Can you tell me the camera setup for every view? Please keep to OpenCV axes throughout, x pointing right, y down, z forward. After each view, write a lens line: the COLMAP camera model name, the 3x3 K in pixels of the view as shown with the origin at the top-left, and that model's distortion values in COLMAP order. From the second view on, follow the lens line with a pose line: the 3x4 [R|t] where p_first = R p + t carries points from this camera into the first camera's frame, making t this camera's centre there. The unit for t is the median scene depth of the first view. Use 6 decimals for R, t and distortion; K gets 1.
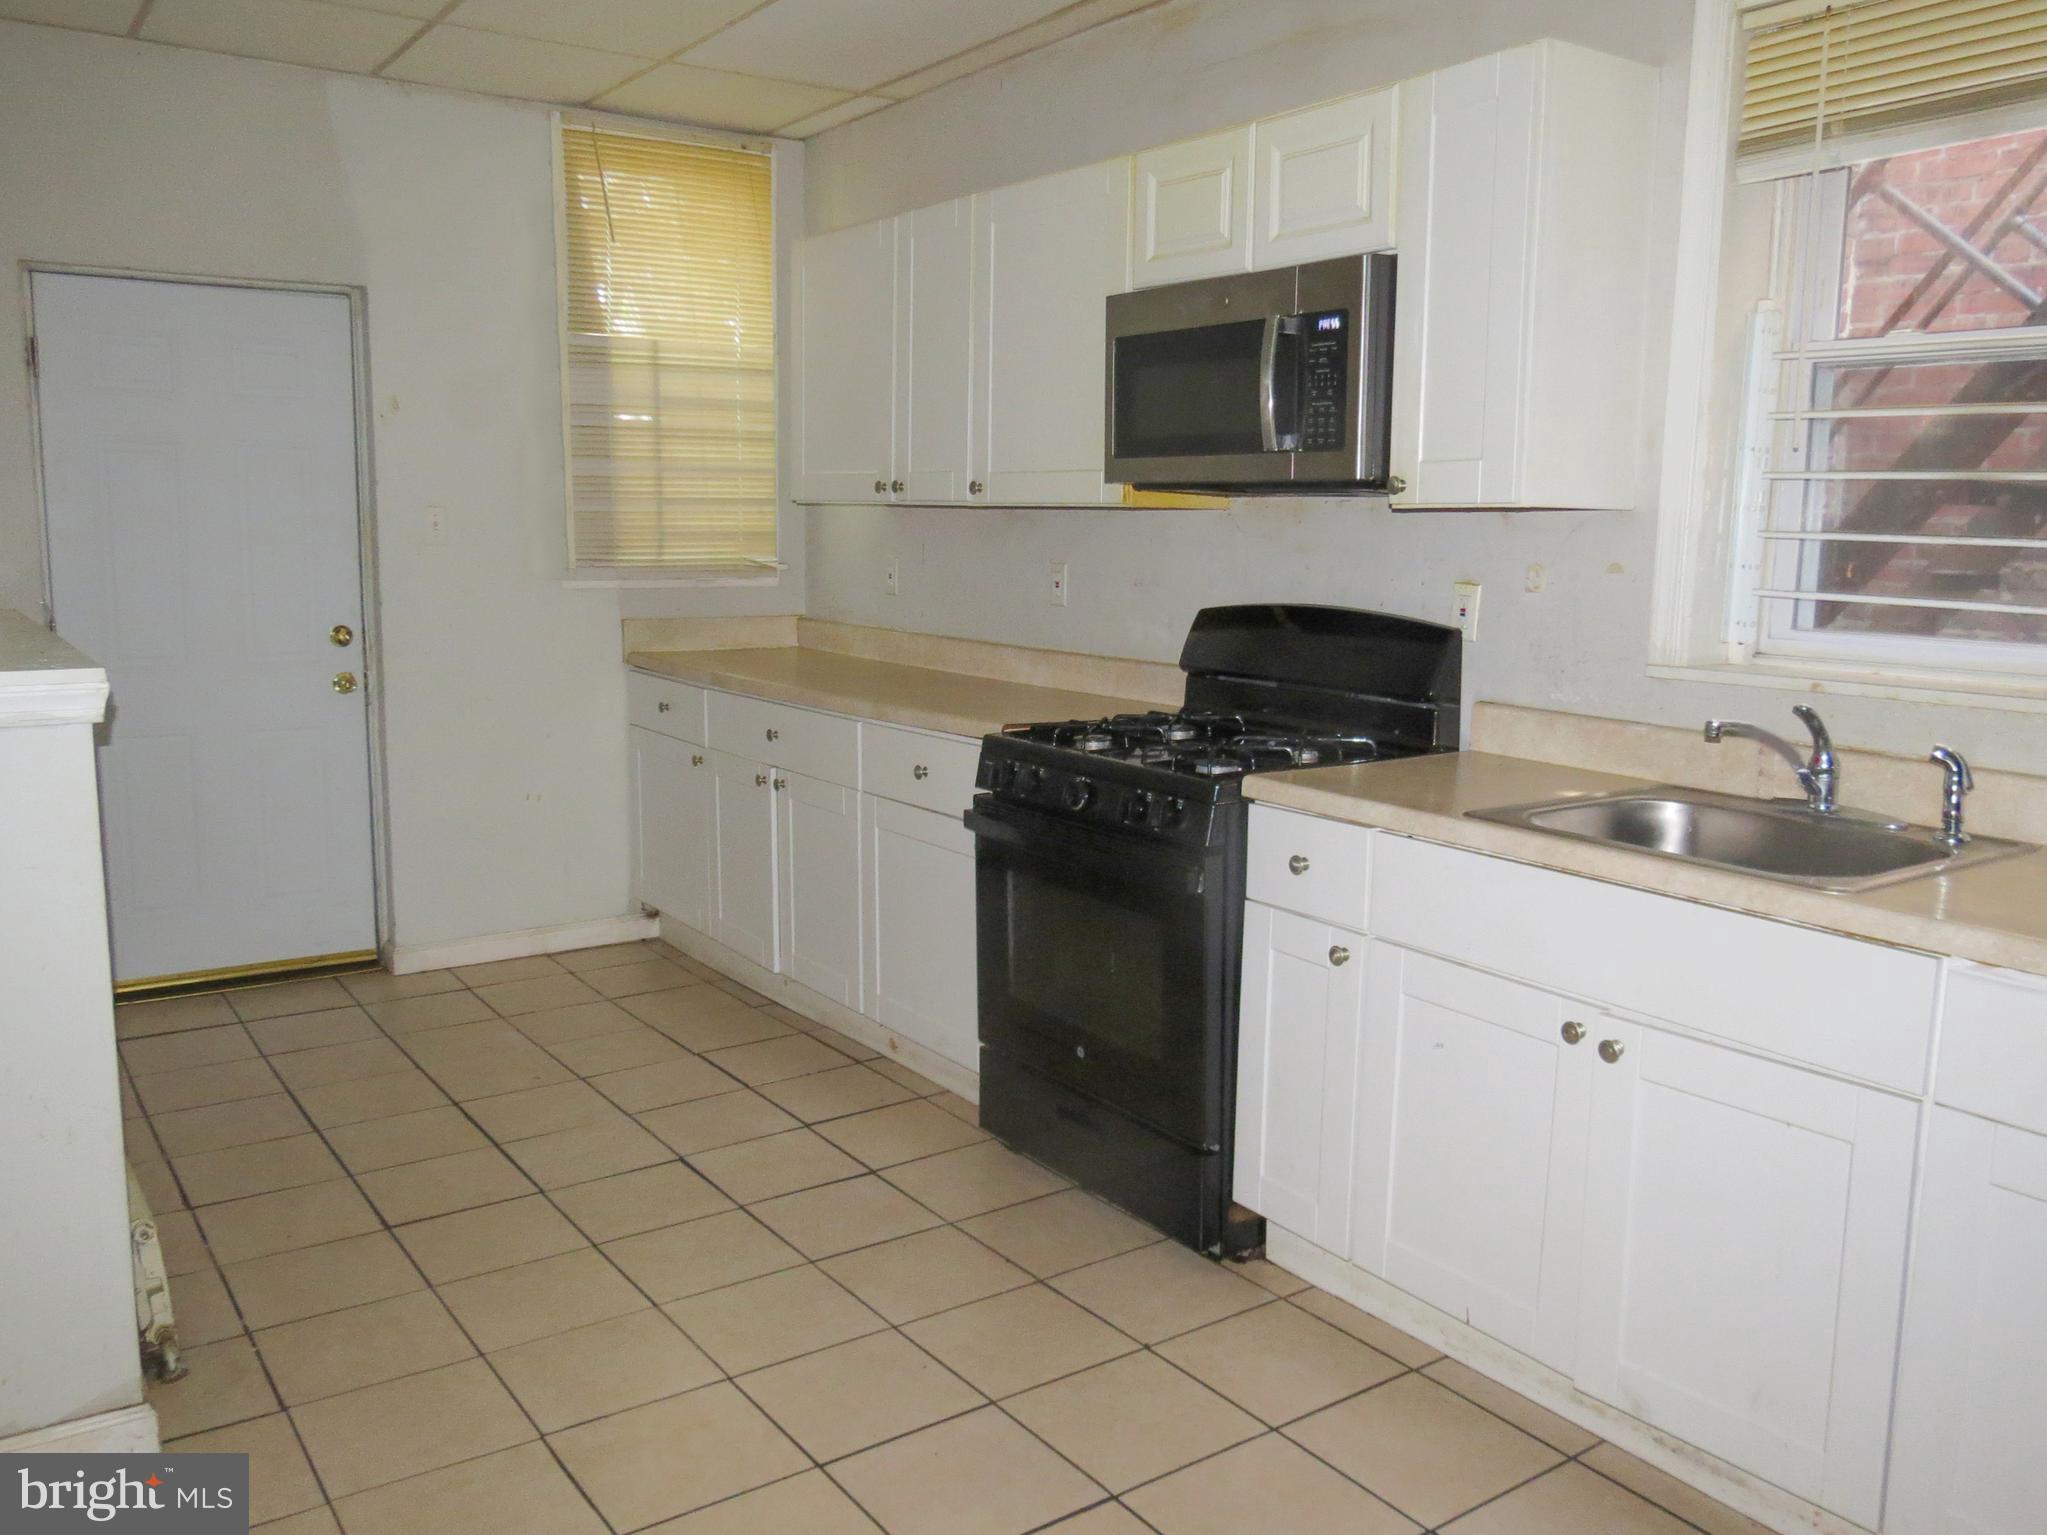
lens RADIAL K [[1656.7, 0, 1020.1], [0, 1656.7, 763.9], [0, 0, 1]] dist [0.006851, 0.003550]
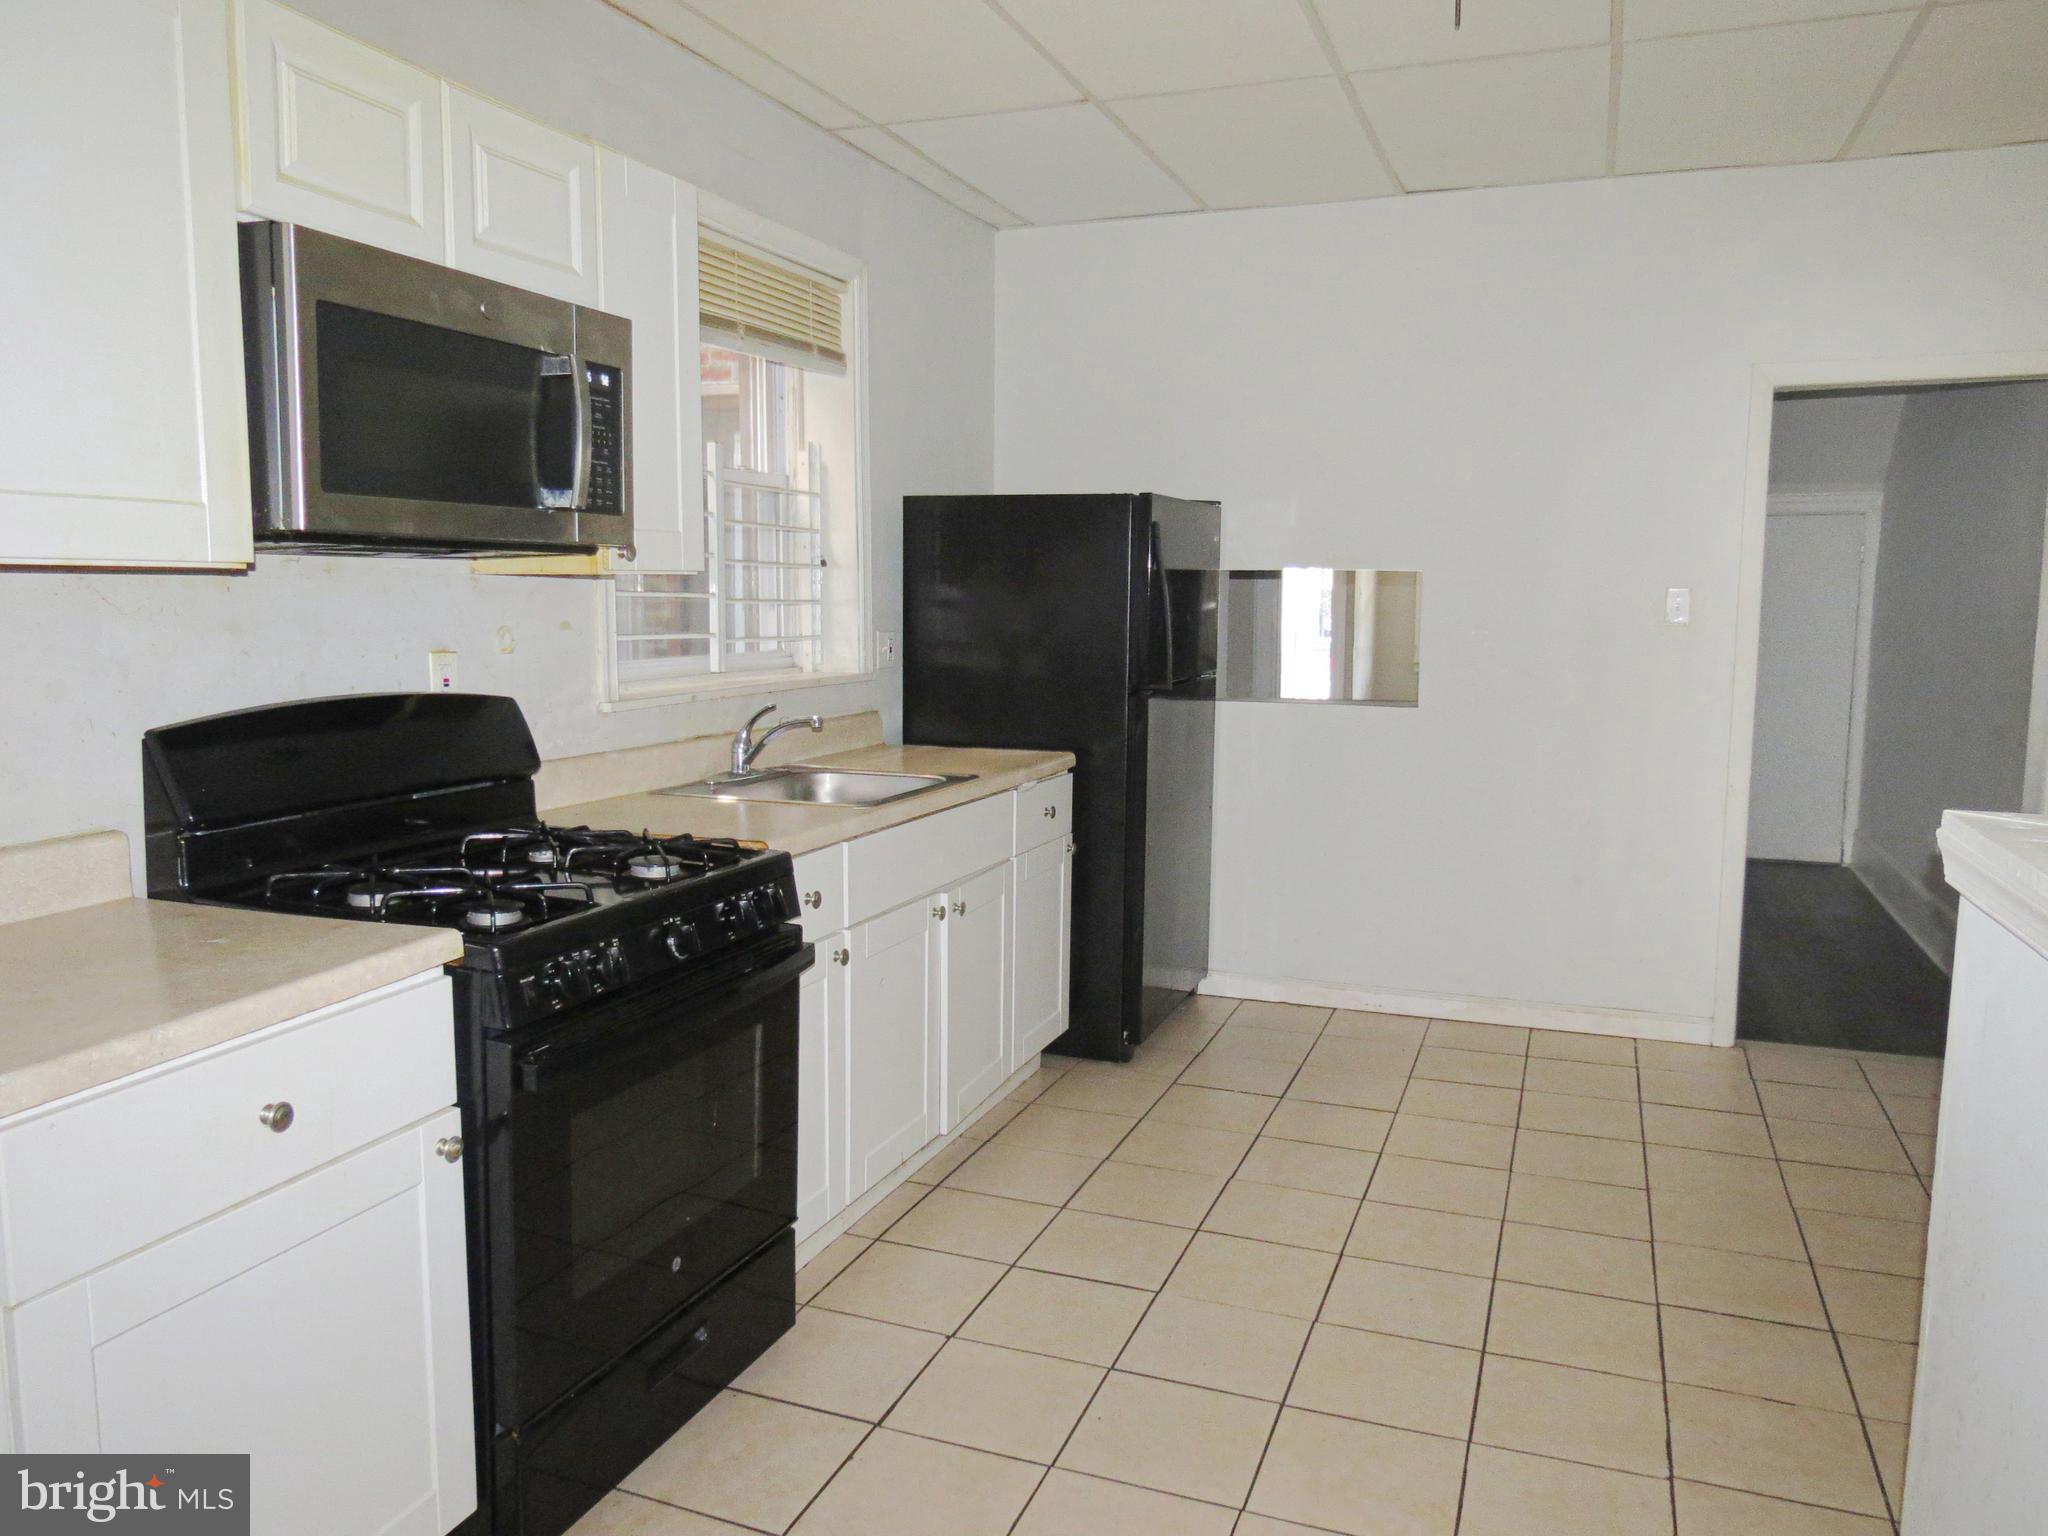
lens RADIAL K [[1453.8, 0, 1017.7], [0, 1453.8, 766.4], [0, 0, 1]] dist [-0.035150, 0.015460]
pose [[-0.567431, -0.114996, 0.815352, -0.633840], [0.108312, 0.971172, 0.212351, -0.199041], [-0.816266, 0.208807, -0.538618, 1.282878]]
